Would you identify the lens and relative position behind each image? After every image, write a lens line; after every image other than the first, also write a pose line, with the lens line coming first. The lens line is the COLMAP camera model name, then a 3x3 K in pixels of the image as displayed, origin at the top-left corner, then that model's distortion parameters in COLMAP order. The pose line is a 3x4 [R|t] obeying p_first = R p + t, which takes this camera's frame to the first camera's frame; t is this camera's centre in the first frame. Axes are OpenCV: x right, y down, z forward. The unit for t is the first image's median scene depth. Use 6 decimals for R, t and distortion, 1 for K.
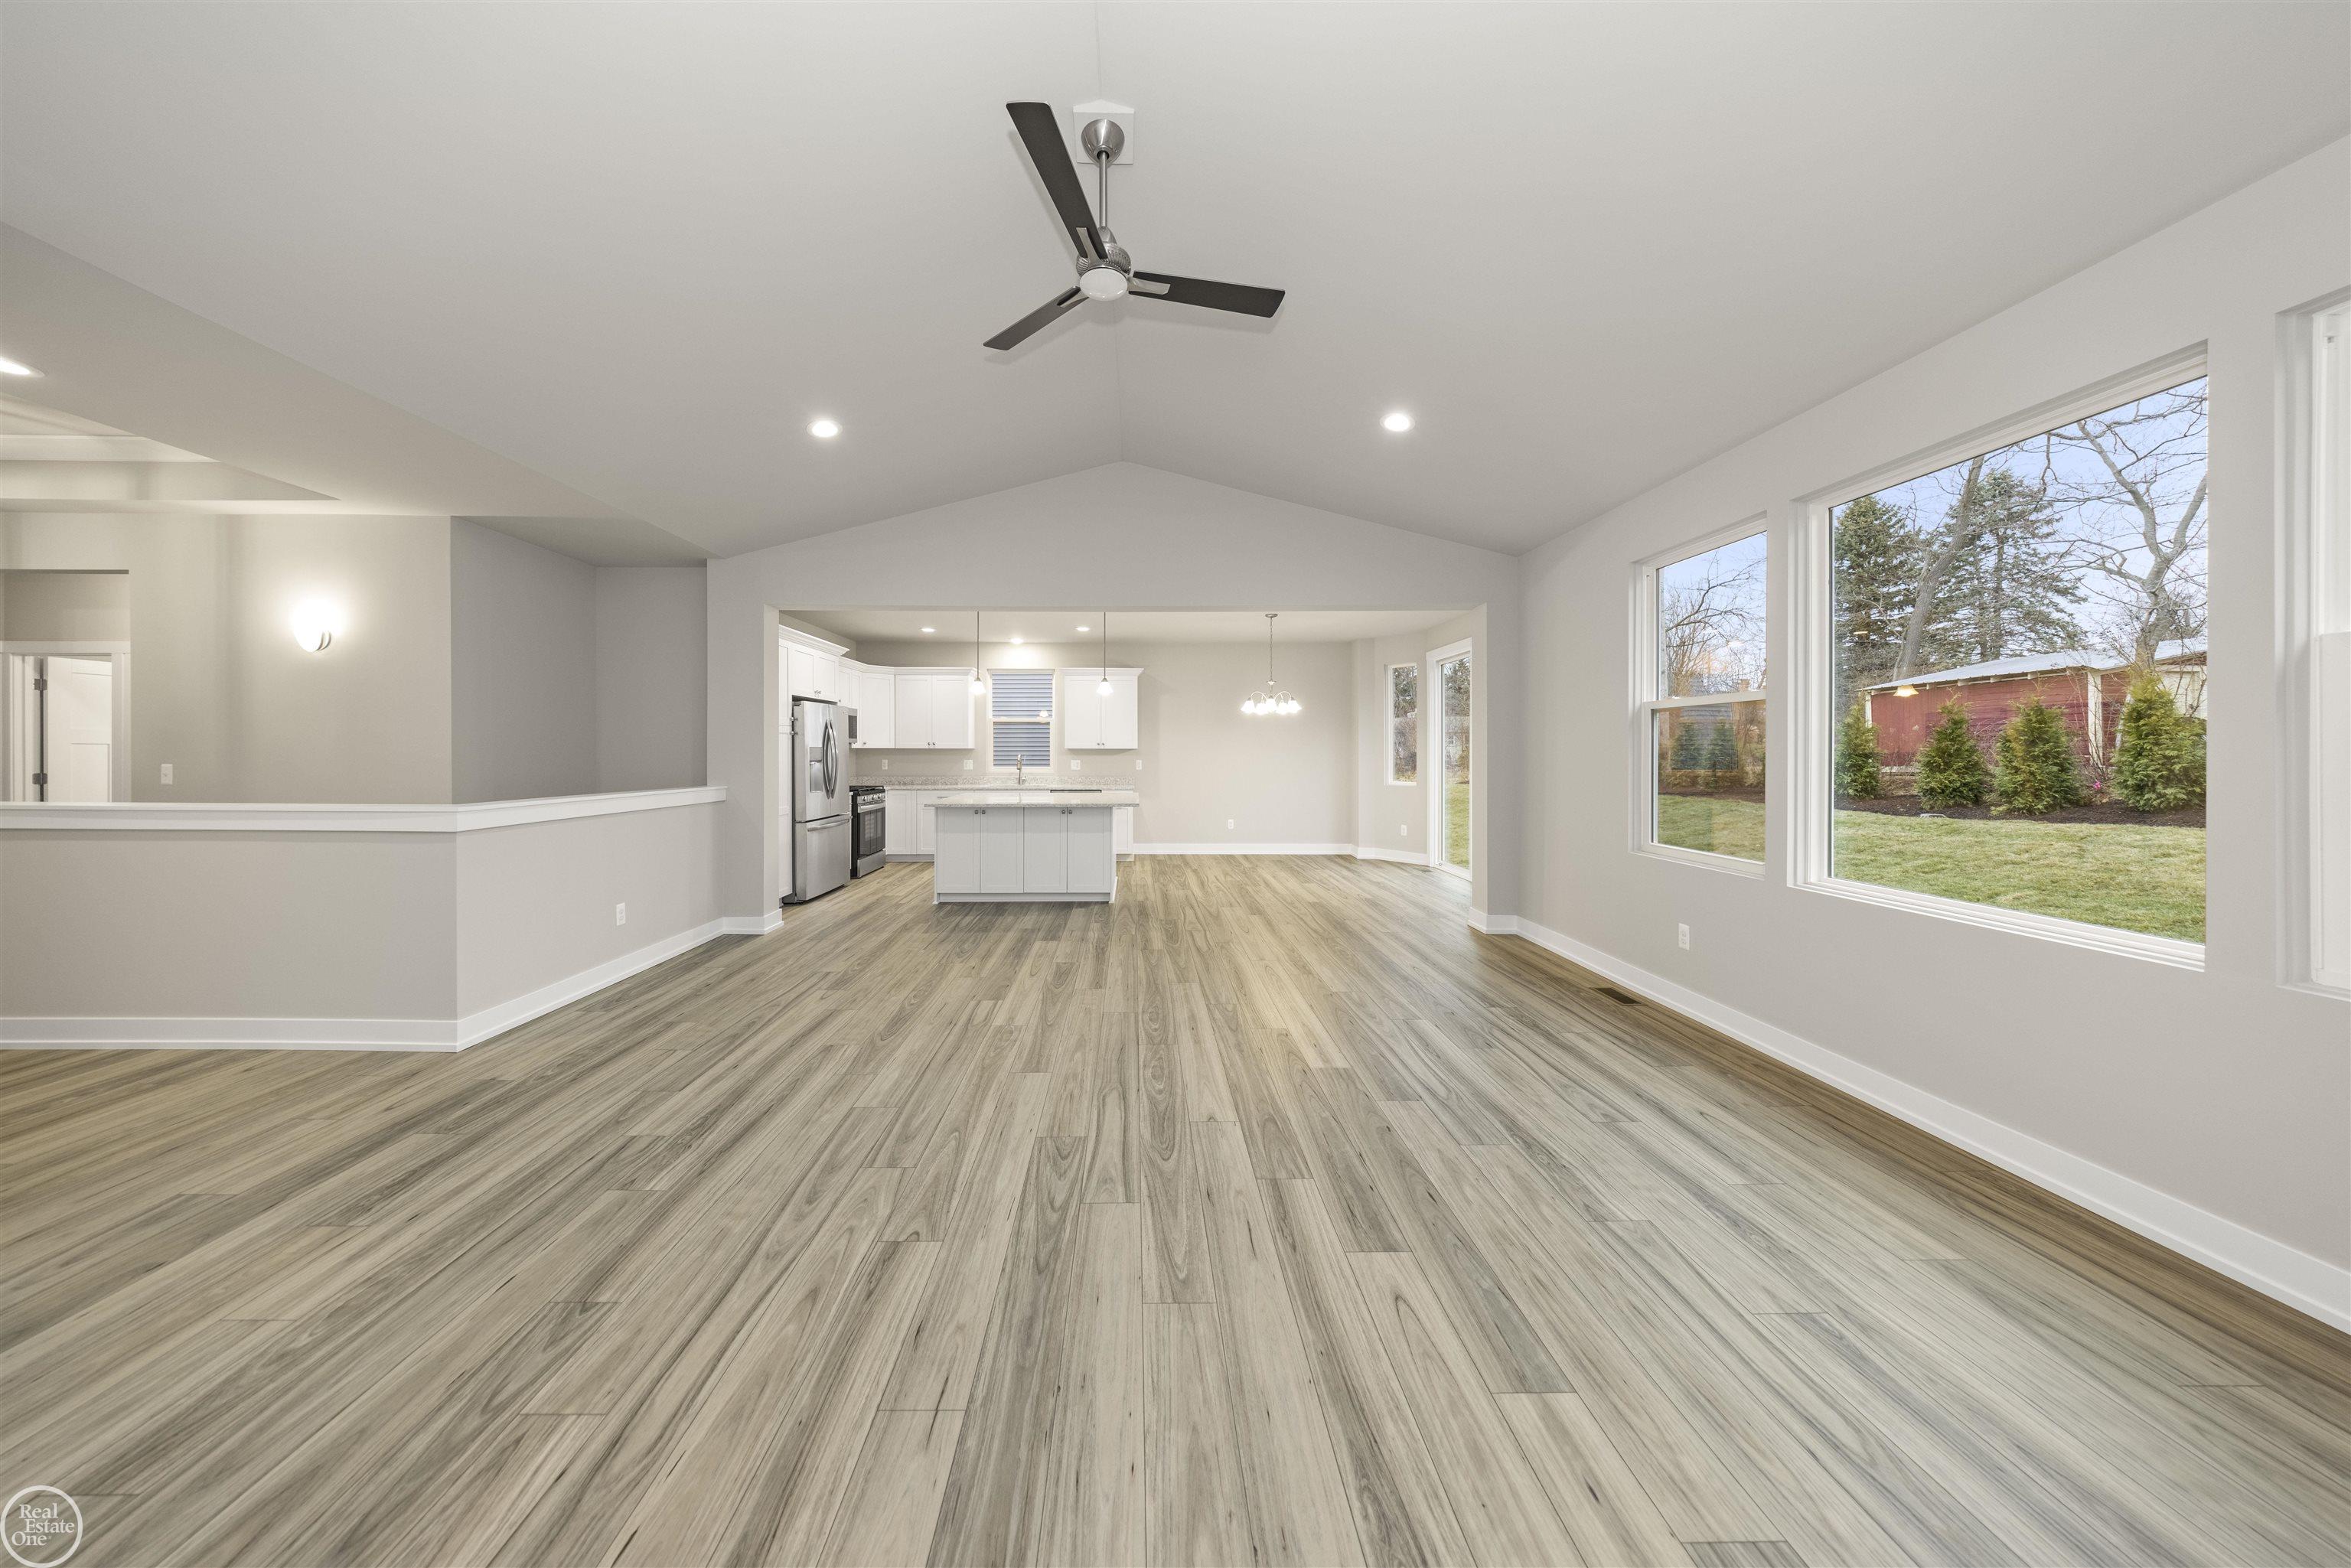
lens RADIAL K [[707.2, 0, 1115.3], [0, 707.2, 764.4], [0, 0, 1]] dist [0.005083, -0.000966]
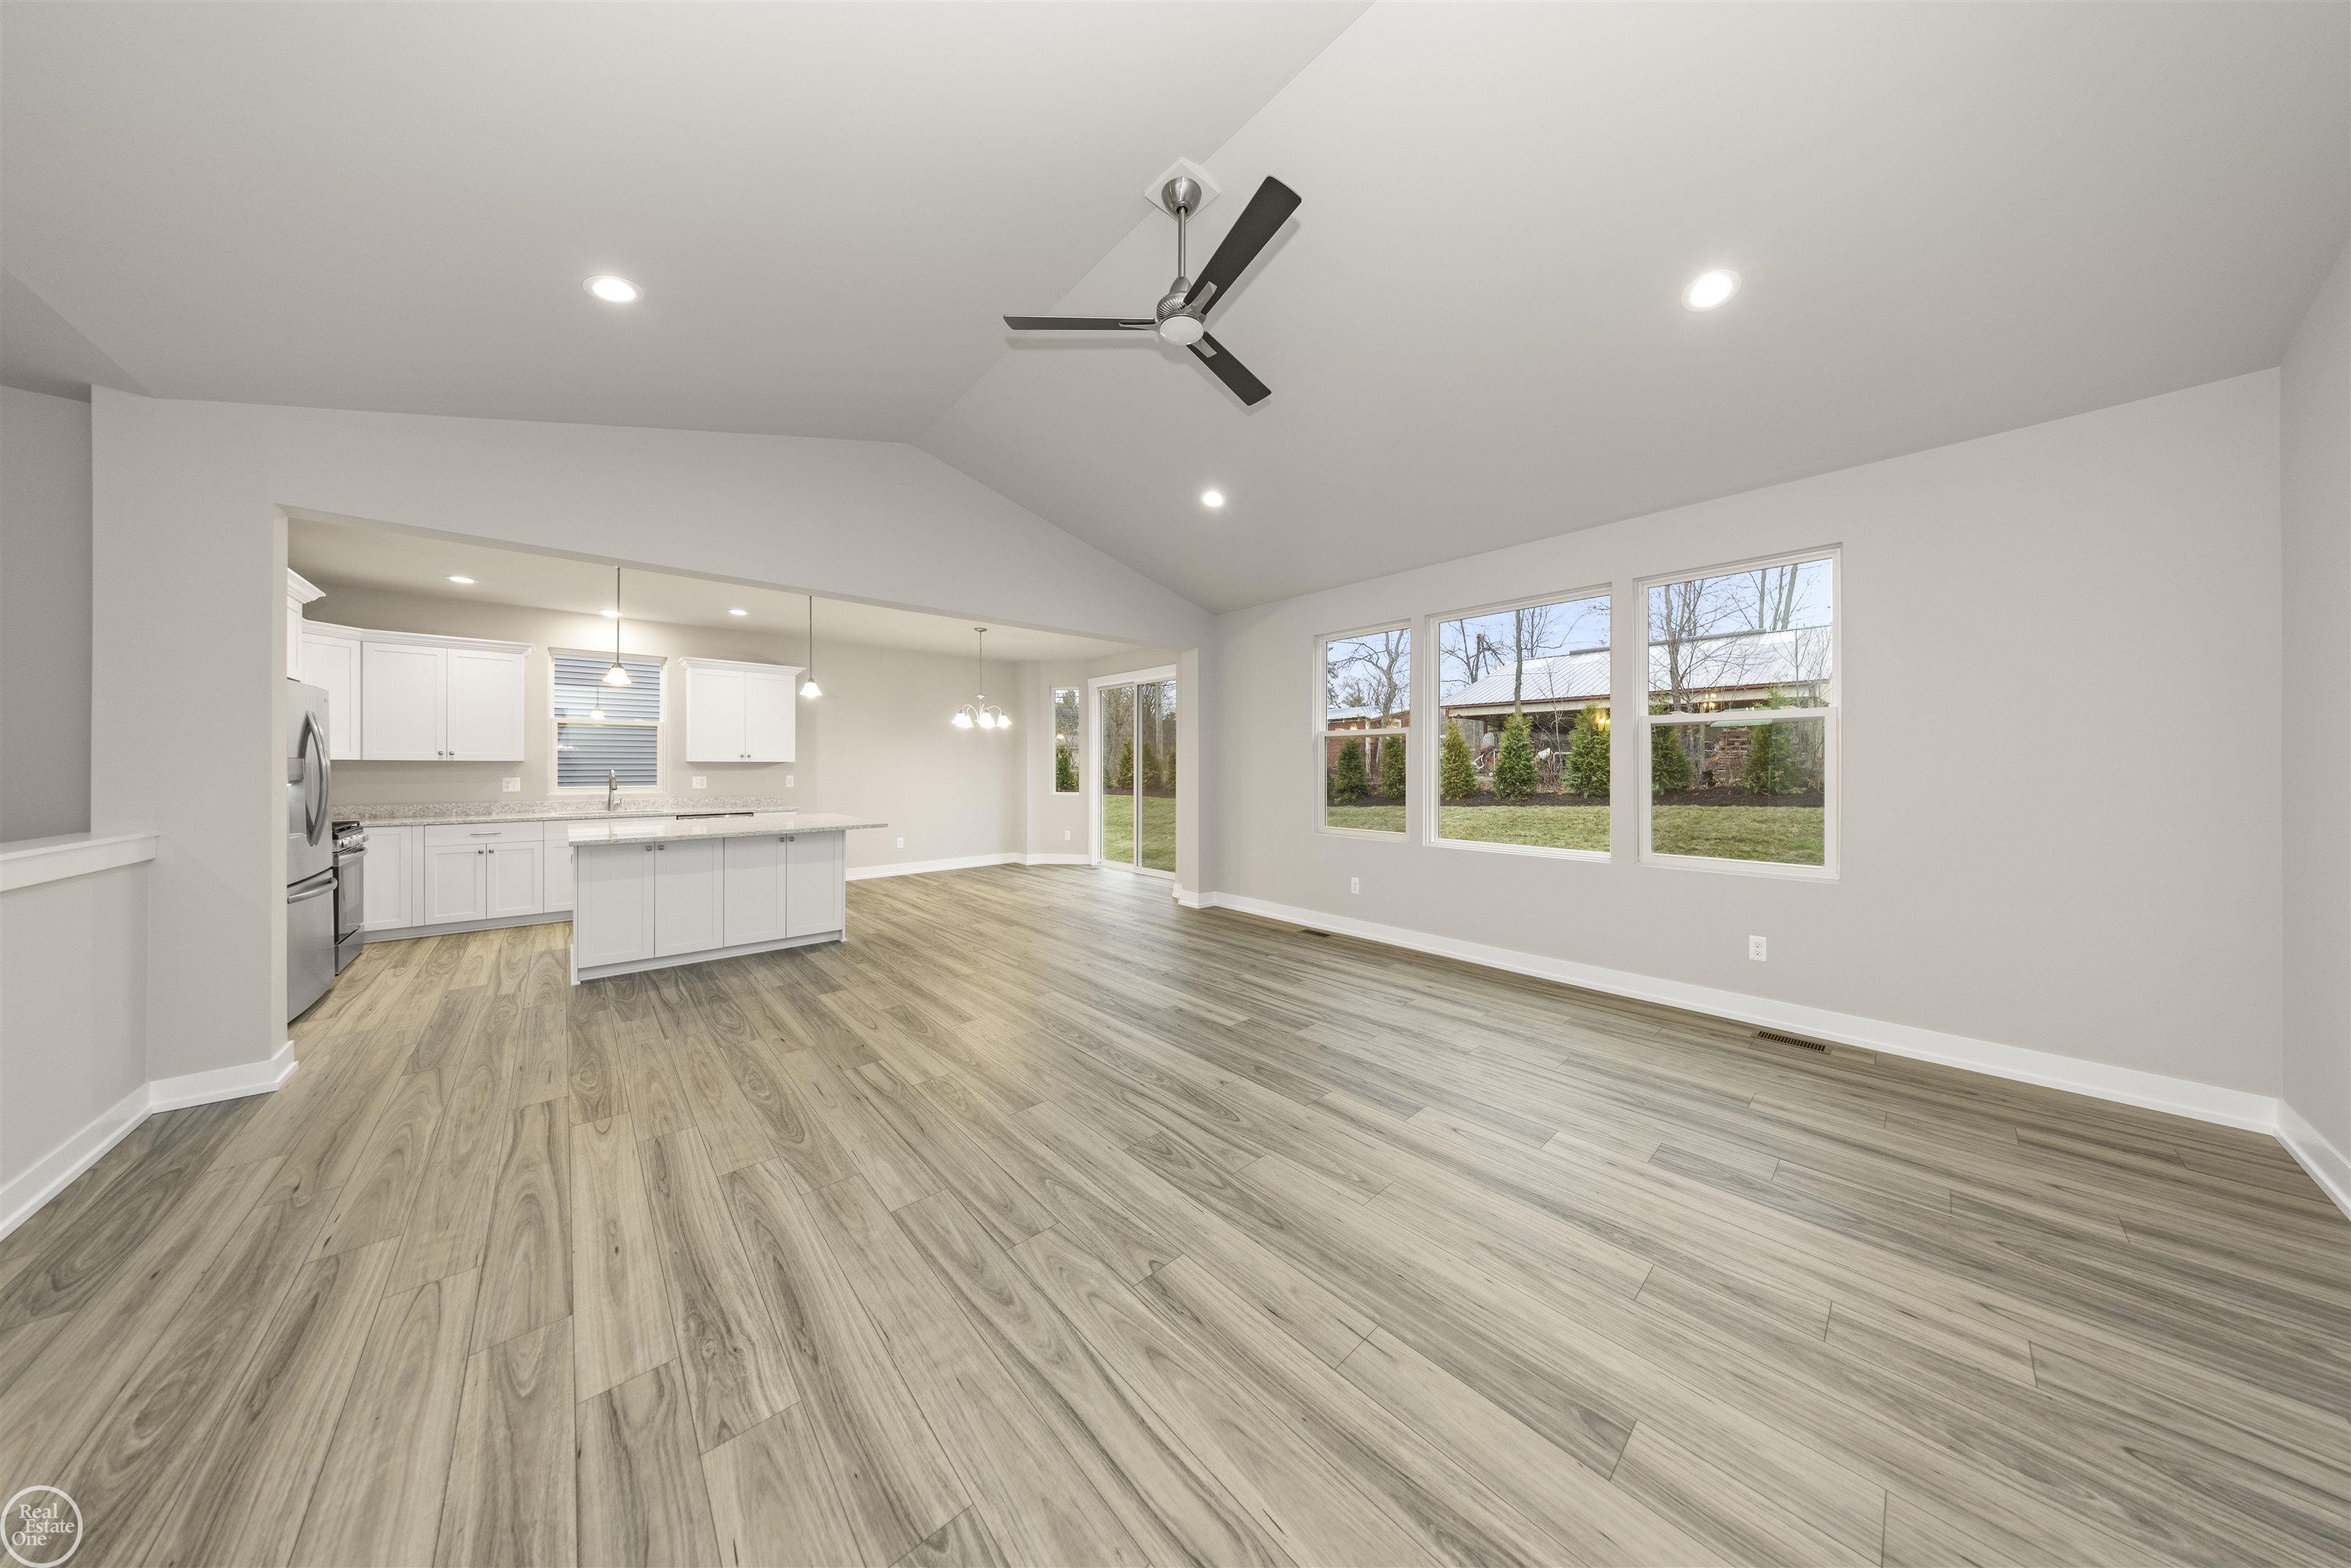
lens RADIAL K [[707.2, 0, 1179.7], [0, 707.2, 775.0], [0, 0, 1]] dist [0.005083, -0.000966]
pose [[0.730554, -0.009555, 0.682789, -0.693637], [0.013346, 0.999911, -0.000286, 0.000027], [-0.682725, 0.009321, 0.730616, 0.202892]]
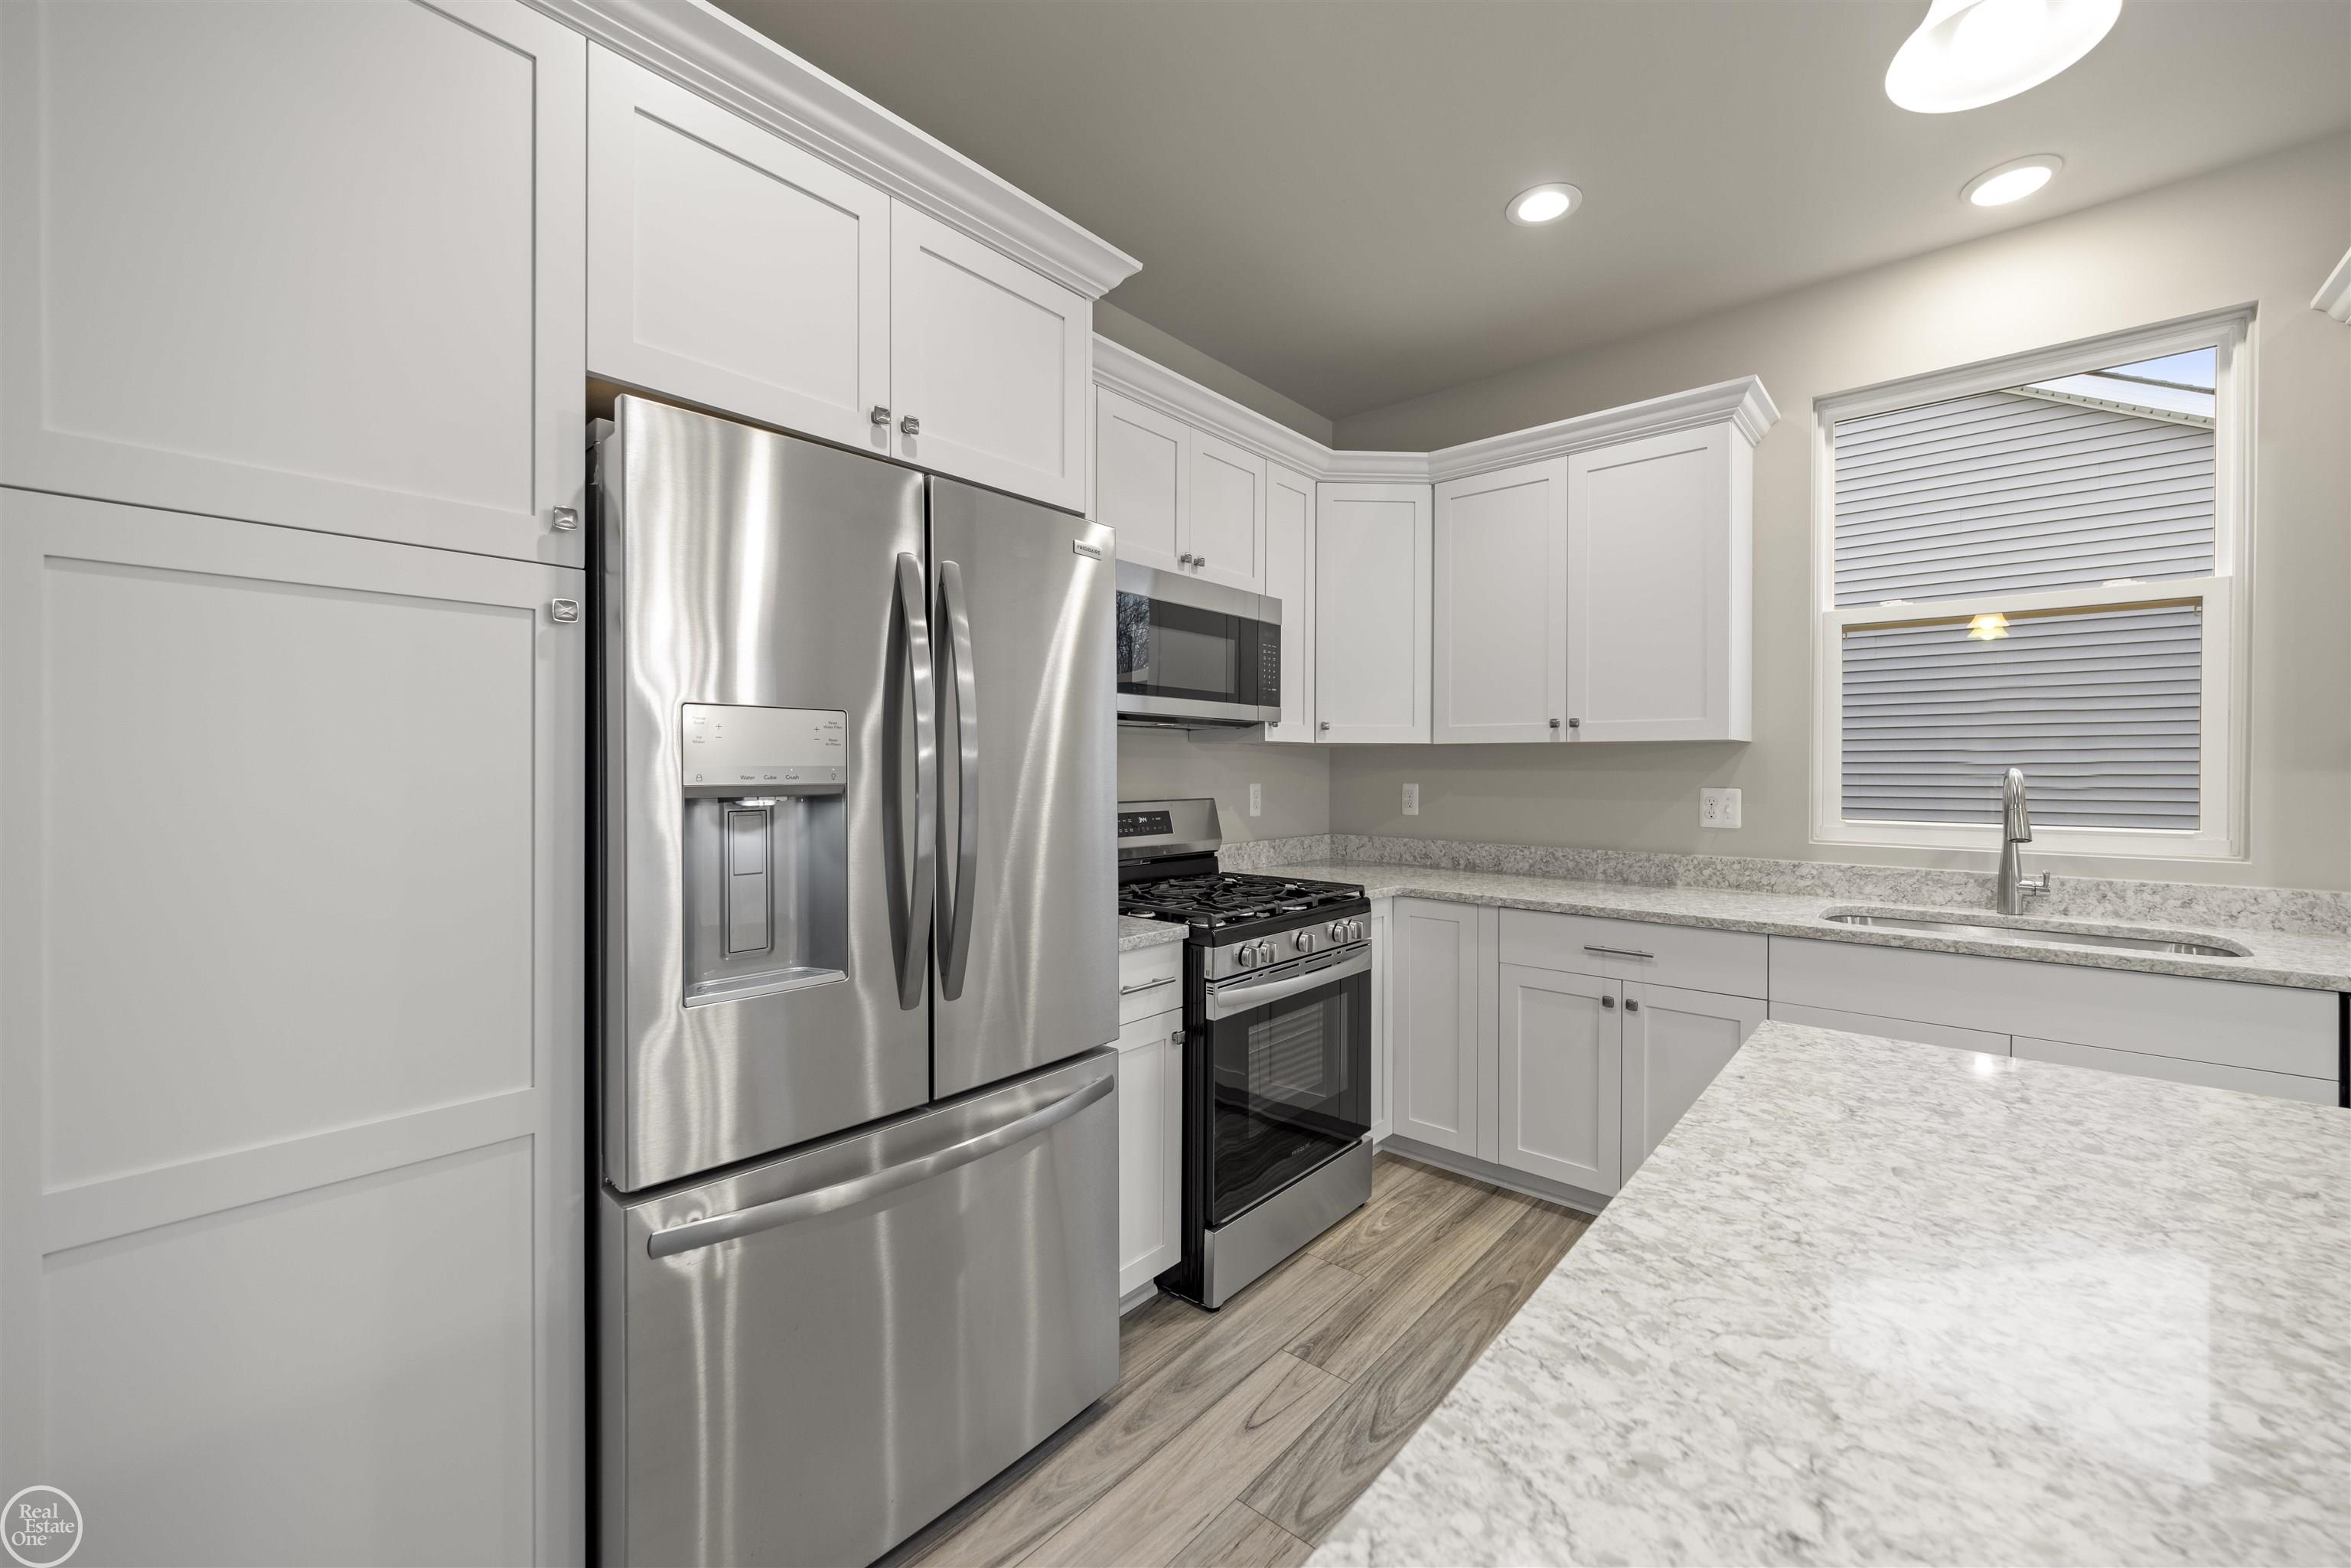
lens RADIAL K [[896.9, 0, 1200.4], [0, 896.9, 763.2], [0, 0, 1]] dist [0.004467, -0.000224]
pose [[0.781361, -0.003118, -0.624071, -0.521599], [-0.014995, 0.999605, -0.023768, -0.017468], [0.623899, 0.027930, 0.781006, 2.161861]]
